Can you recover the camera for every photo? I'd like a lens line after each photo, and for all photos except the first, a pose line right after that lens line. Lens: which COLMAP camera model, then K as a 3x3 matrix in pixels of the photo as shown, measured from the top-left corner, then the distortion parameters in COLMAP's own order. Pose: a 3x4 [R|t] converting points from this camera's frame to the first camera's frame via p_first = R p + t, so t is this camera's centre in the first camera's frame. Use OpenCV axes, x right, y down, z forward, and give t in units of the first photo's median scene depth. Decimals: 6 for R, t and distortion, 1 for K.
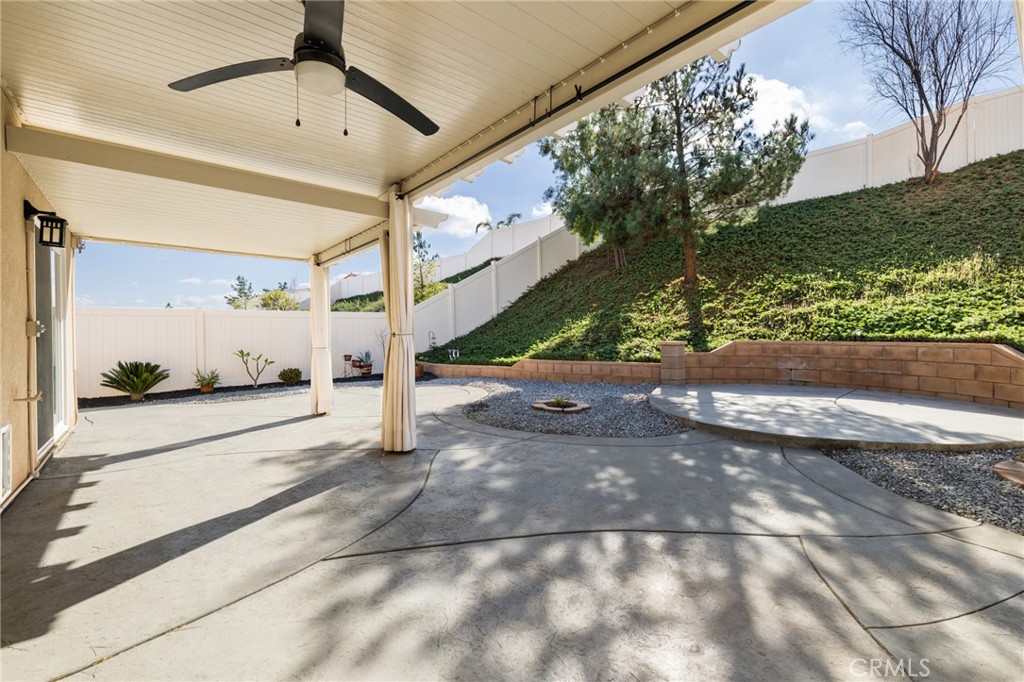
lens RADIAL K [[445.9, 0, 505.7], [0, 445.9, 340.9], [0, 0, 1]] dist [0.002835, -0.000476]
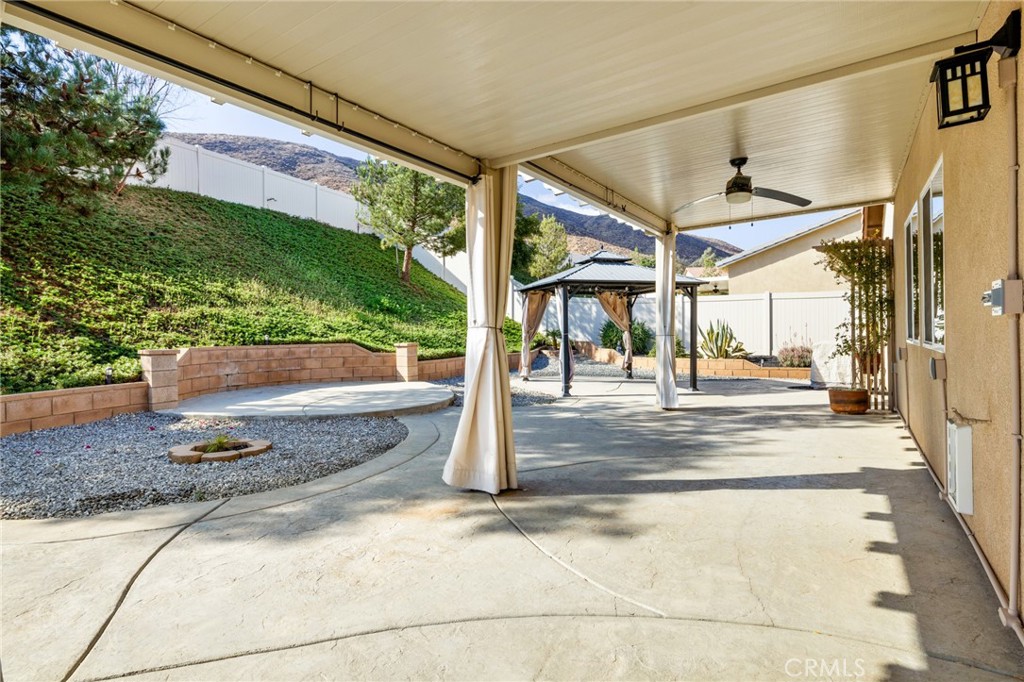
lens RADIAL K [[521.3, 0, 512.0], [0, 521.3, 341.0], [0, 0, 1]] dist [-0.006790, -0.000904]
pose [[-0.302448, -0.002147, 0.953163, -0.673090], [0.035072, 0.999295, 0.013380, -0.004989], [-0.952520, 0.037476, -0.302160, 0.776790]]
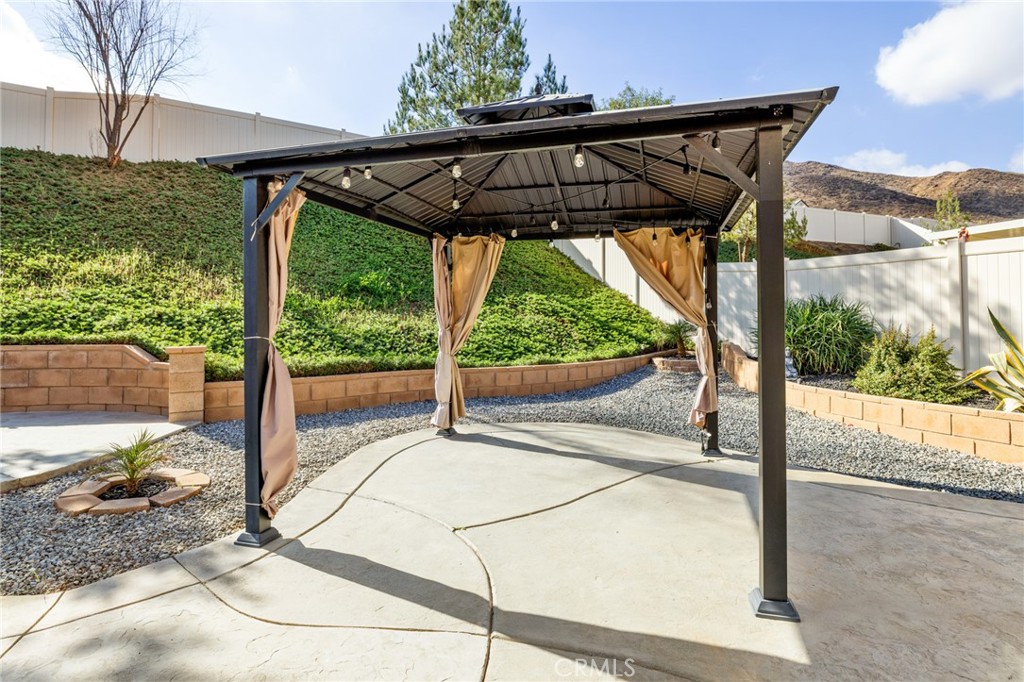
lens RADIAL K [[521.3, 0, 512.0], [0, 521.3, 341.0], [0, 0, 1]] dist [-0.006790, -0.000904]
pose [[0.211402, -0.019185, 0.977211, 0.163725], [0.021850, 0.999650, 0.014899, 0.000205], [-0.977155, 0.018202, 0.211748, -0.009722]]
